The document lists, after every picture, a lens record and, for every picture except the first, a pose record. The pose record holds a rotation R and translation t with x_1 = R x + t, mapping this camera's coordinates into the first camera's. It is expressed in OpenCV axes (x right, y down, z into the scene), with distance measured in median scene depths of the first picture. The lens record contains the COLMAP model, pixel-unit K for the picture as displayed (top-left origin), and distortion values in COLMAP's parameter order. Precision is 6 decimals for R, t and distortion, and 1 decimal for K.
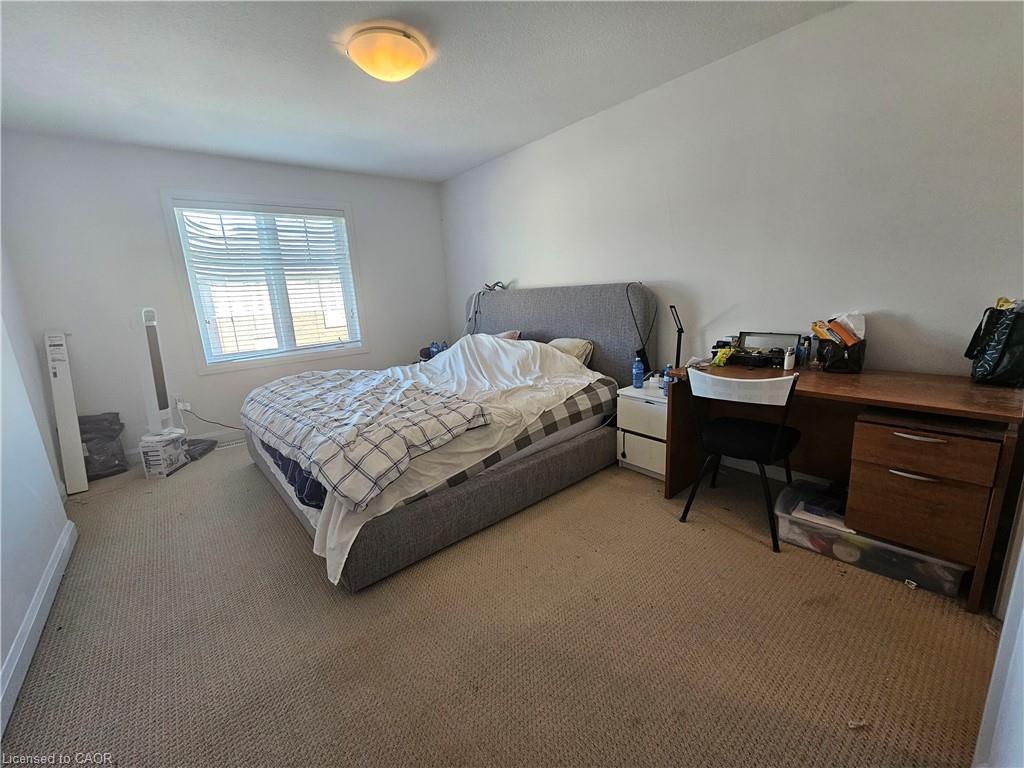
lens RADIAL K [[419.0, 0, 505.3], [0, 419.0, 382.1], [0, 0, 1]] dist [0.001444, -0.000960]
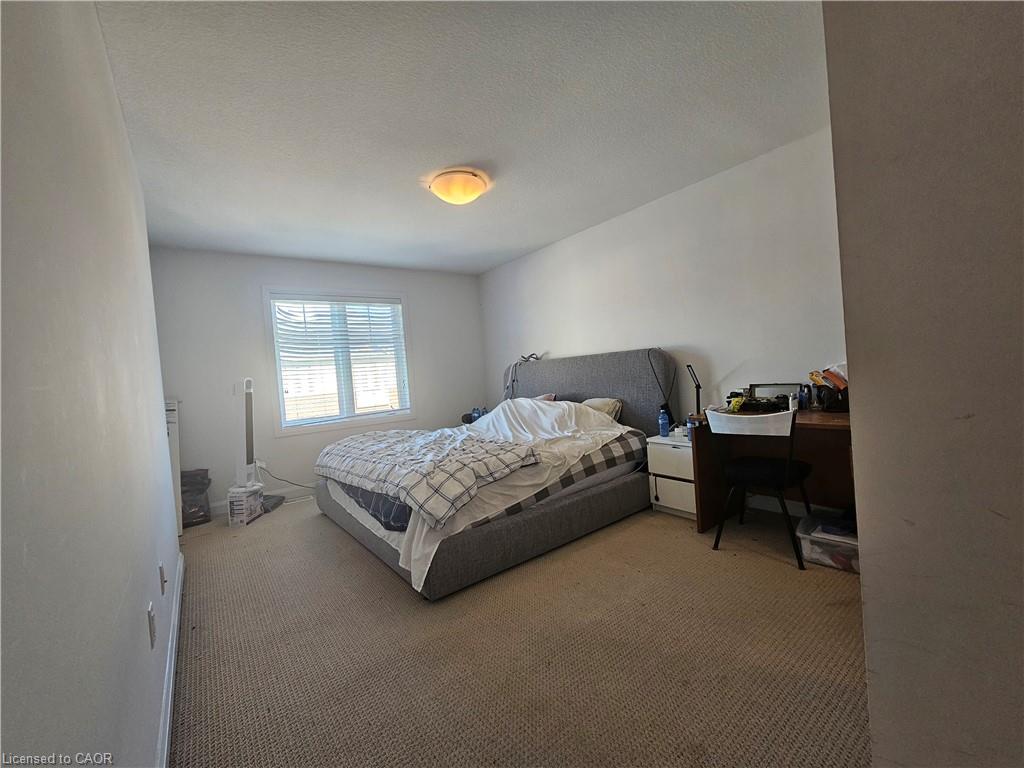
lens RADIAL K [[419.0, 0, 506.3], [0, 419.0, 383.6], [0, 0, 1]] dist [0.001444, -0.000960]
pose [[0.998731, -0.020316, -0.046084, -0.062422], [0.011323, 0.982180, -0.187600, 0.088202], [0.049074, 0.186840, 0.981164, -0.176938]]
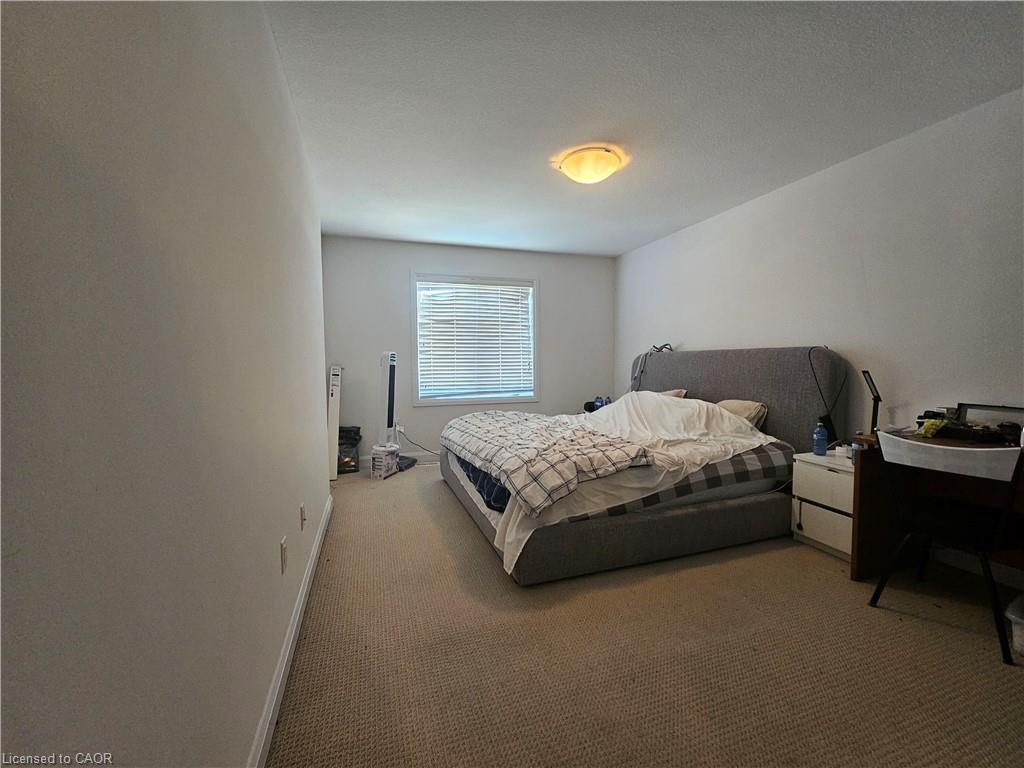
lens RADIAL K [[419.0, 0, 507.1], [0, 419.0, 382.8], [0, 0, 1]] dist [0.001444, -0.000960]
pose [[0.930977, 0.066467, -0.358975, -0.008398], [-0.120469, 0.984141, -0.130207, 0.065839], [0.344628, 0.164465, 0.924220, -0.143819]]
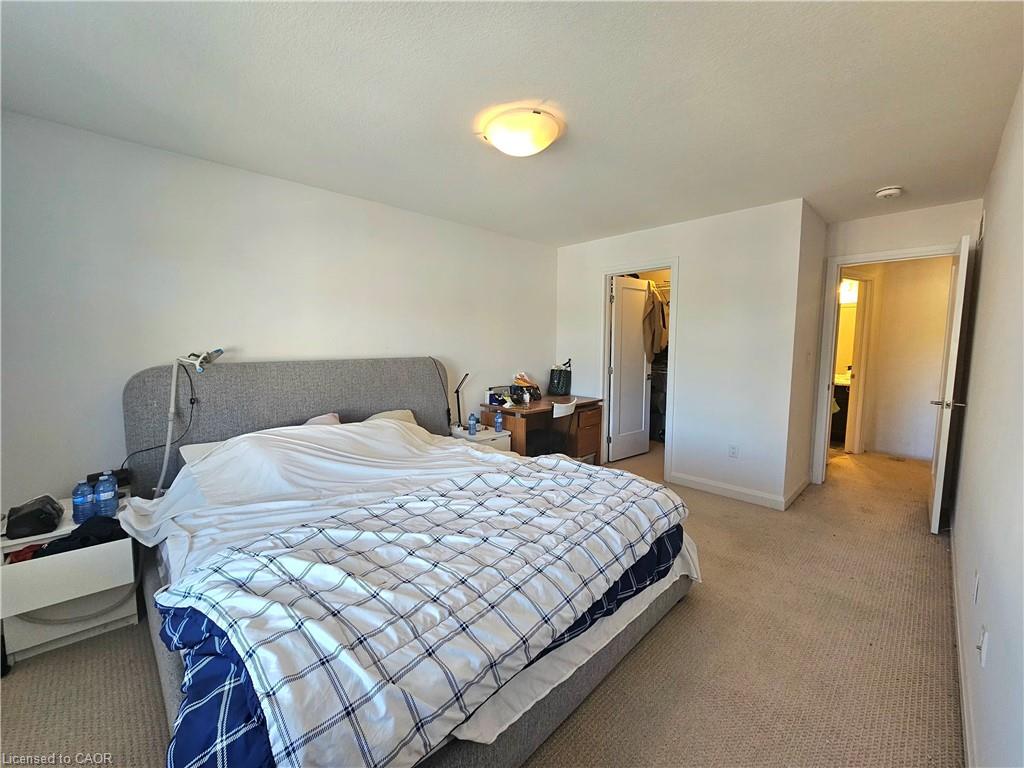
lens RADIAL K [[419.0, 0, 510.5], [0, 419.0, 385.1], [0, 0, 1]] dist [0.001444, -0.000960]
pose [[-0.085402, -0.047083, 0.995233, -1.097446], [0.216165, 0.974215, 0.064638, -0.220423], [-0.972615, 0.220654, -0.073022, 1.039923]]
